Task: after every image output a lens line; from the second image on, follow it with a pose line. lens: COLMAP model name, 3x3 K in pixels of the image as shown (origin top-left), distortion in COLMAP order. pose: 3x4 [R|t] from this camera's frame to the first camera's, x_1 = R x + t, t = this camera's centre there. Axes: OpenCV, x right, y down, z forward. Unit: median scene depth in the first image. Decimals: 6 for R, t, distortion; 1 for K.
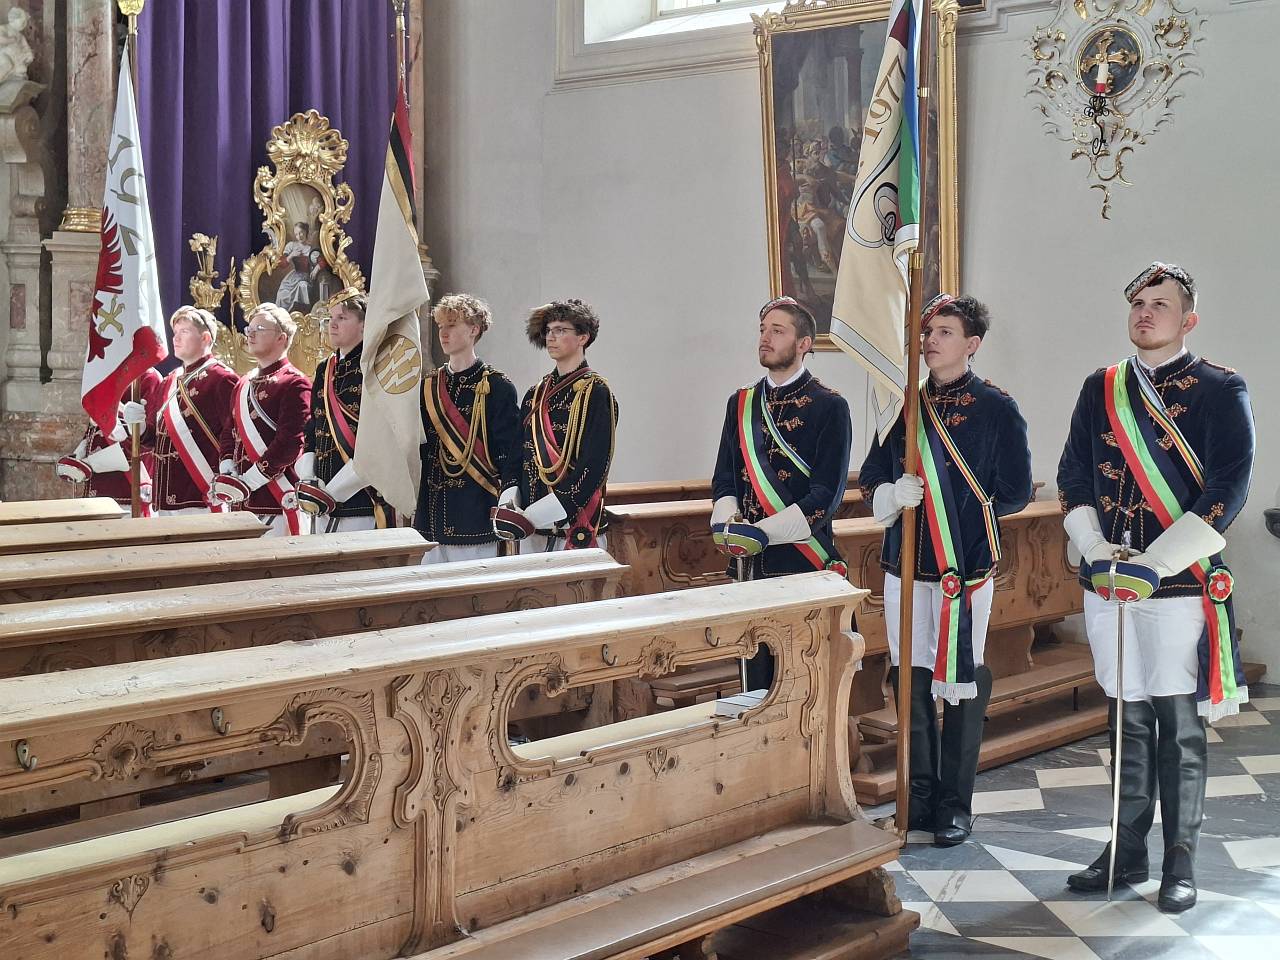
lens RADIAL K [[1751.7, 0, 640.2], [0, 1751.7, 480.0], [0, 0, 1]] dist [0.134291, 0.000000]
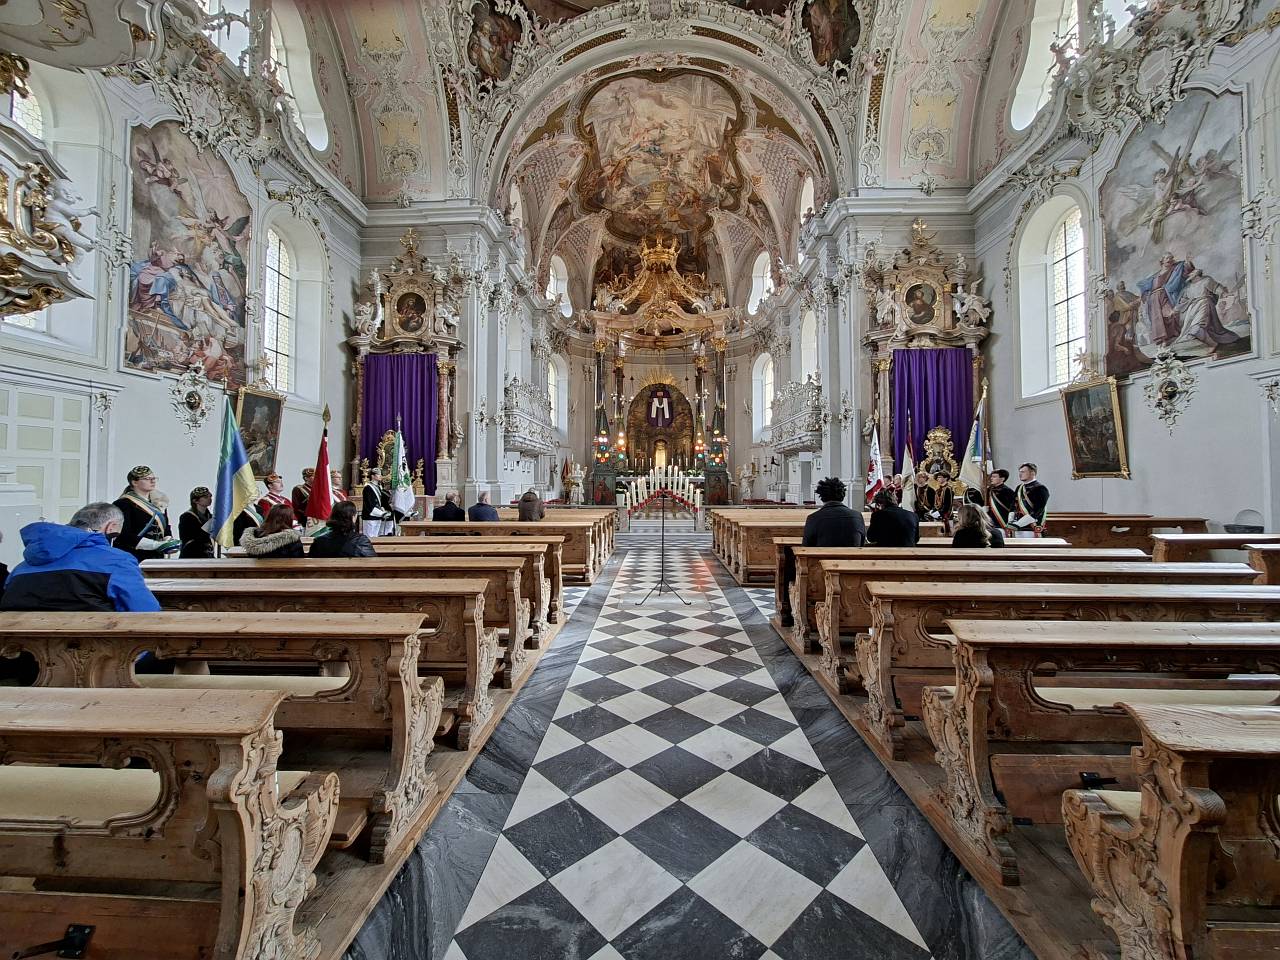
lens RADIAL K [[516.7, 0, 636.0], [0, 516.7, 471.3], [0, 0, 1]] dist [-0.001458, -0.000081]
pose [[0.592329, -0.044202, -0.804483, 0.405937], [-0.028882, 0.996687, -0.076029, 0.020856], [0.805178, 0.068269, 0.589090, -0.354126]]
